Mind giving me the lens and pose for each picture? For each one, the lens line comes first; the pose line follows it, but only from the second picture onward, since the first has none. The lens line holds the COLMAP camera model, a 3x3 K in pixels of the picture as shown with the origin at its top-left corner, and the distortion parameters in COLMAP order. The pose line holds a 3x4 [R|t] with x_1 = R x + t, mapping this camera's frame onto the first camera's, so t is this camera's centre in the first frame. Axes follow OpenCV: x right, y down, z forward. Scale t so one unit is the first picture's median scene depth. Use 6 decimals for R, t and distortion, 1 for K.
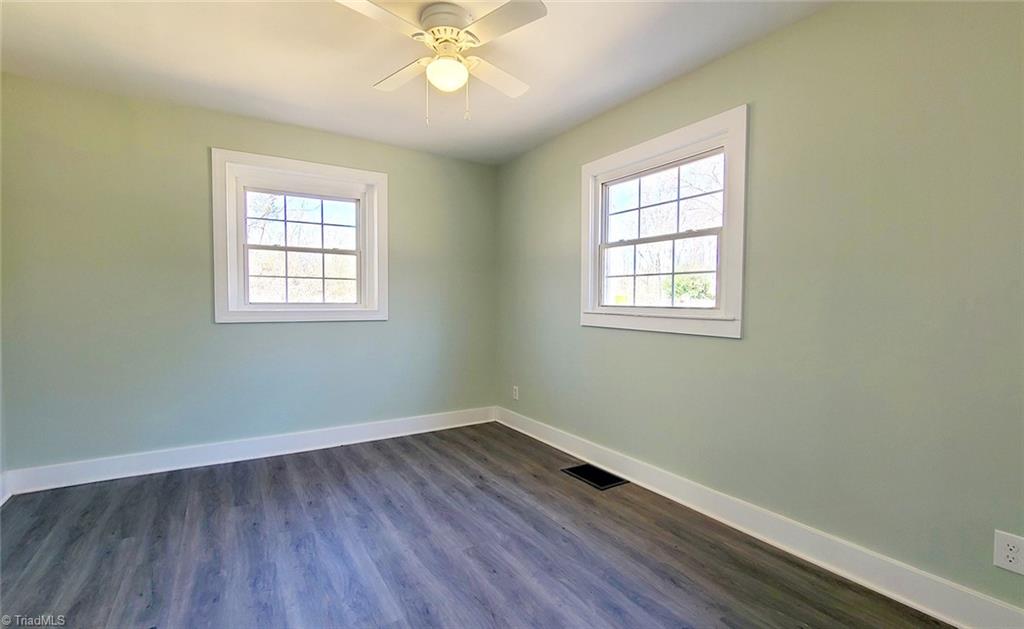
lens RADIAL K [[448.5, 0, 512.0], [0, 448.5, 314.5], [0, 0, 1]] dist [0.000428, -0.000062]
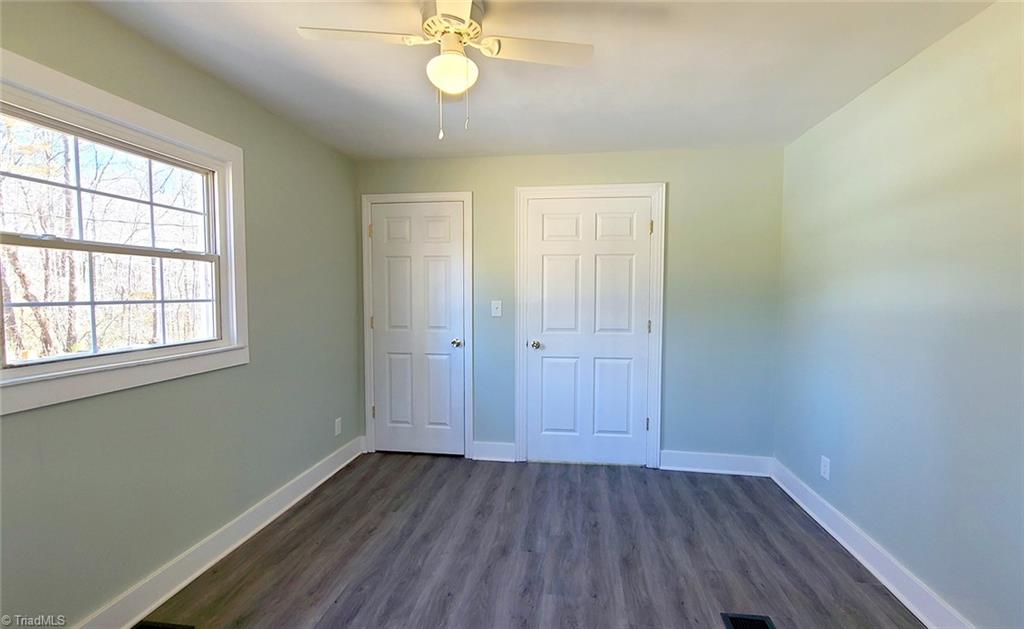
lens RADIAL K [[448.5, 0, 512.0], [0, 448.5, 314.5], [0, 0, 1]] dist [0.000428, -0.000062]
pose [[-0.751062, -0.042871, 0.658838, -0.654292], [0.016209, 0.996391, 0.083314, -0.136639], [-0.660033, 0.073253, -0.747657, 1.314572]]
